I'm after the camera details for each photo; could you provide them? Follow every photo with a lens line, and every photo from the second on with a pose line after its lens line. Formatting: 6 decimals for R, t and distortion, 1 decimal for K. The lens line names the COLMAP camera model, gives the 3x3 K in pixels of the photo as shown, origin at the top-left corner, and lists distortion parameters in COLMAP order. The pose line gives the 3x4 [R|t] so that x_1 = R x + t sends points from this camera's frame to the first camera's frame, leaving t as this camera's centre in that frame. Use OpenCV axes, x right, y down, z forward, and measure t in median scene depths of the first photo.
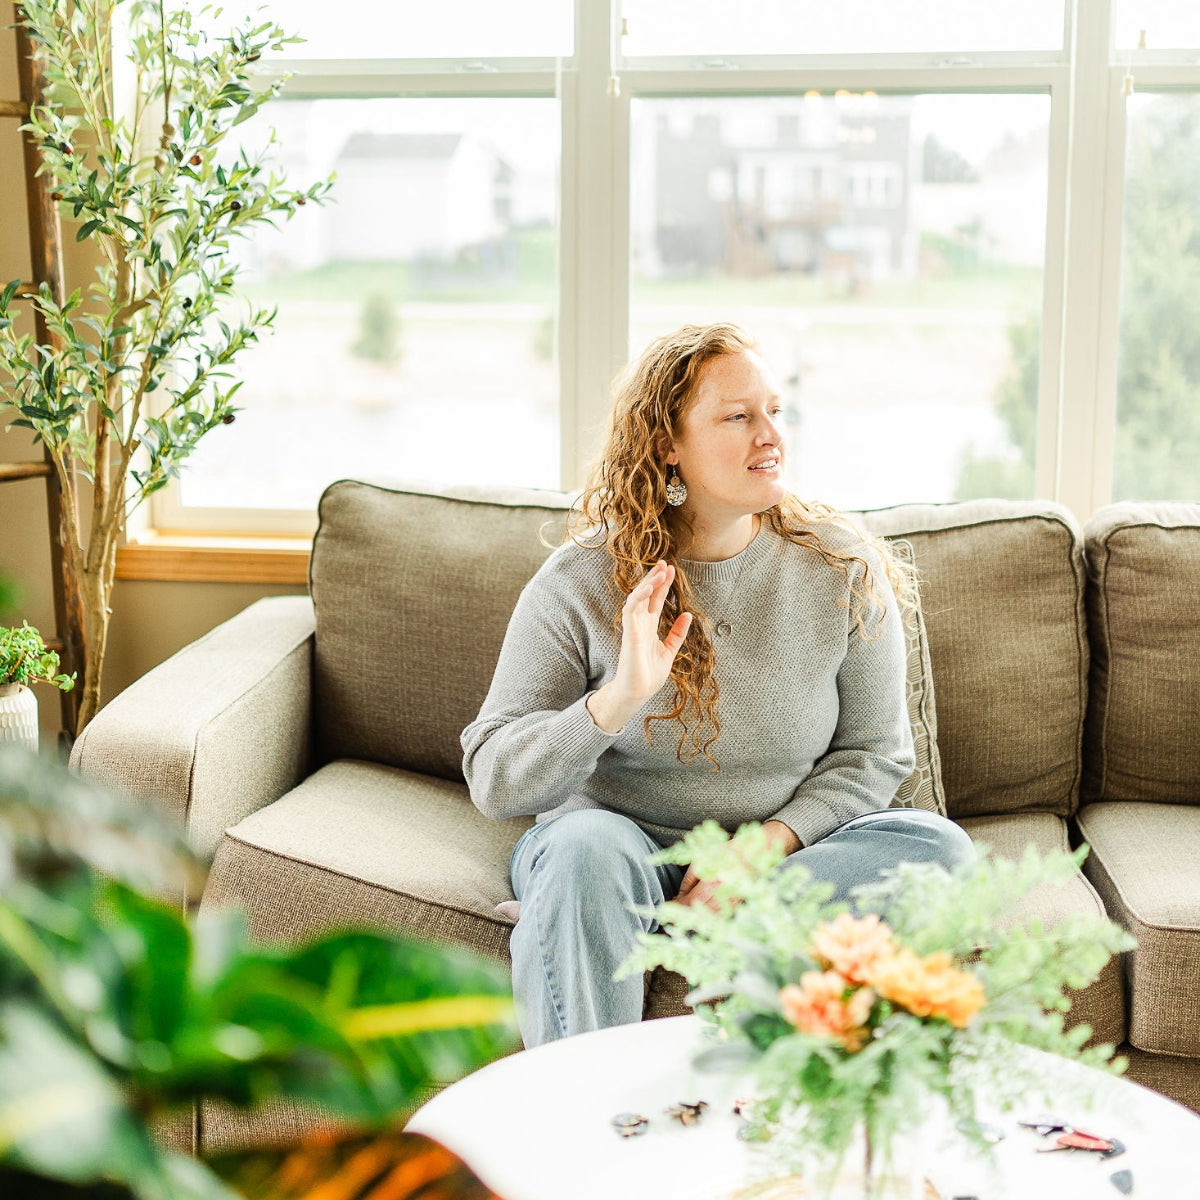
lens RADIAL K [[1650.5, 0, 503.2], [0, 1650.5, 577.7], [0, 0, 1]] dist [0.005856, -0.054712]
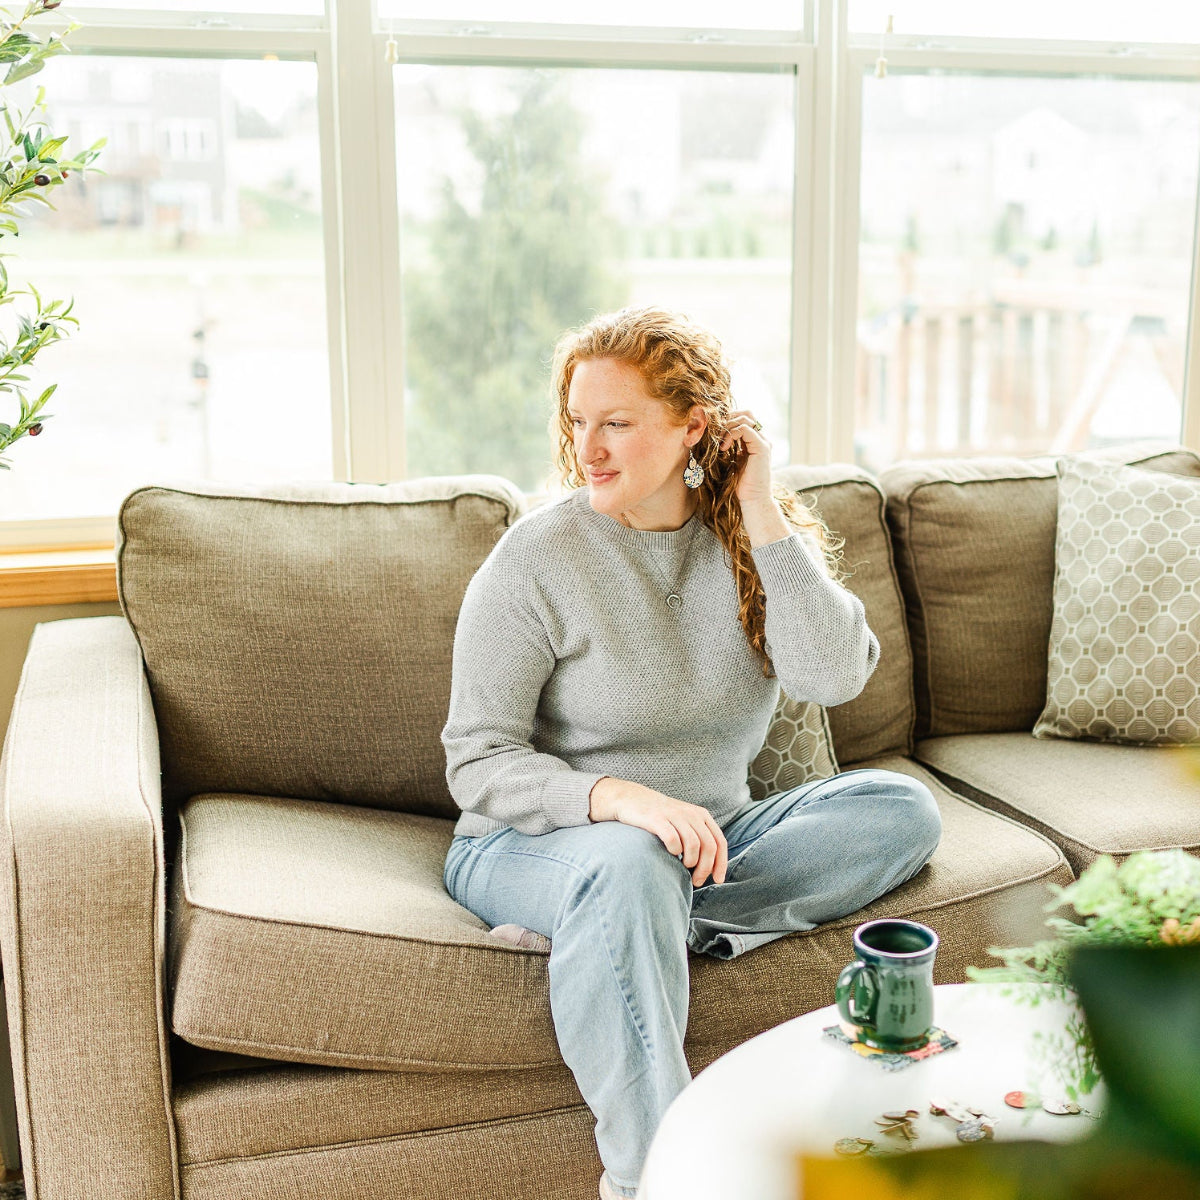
lens RADIAL K [[1586.0, 0, 570.3], [0, 1586.0, 639.0], [0, 0, 1]] dist [-0.017744, 0.003909]
pose [[0.921317, -0.104077, 0.374624, -0.239552], [0.076510, 0.993199, 0.087766, -0.039333], [-0.381211, -0.052197, 0.923013, 0.120673]]
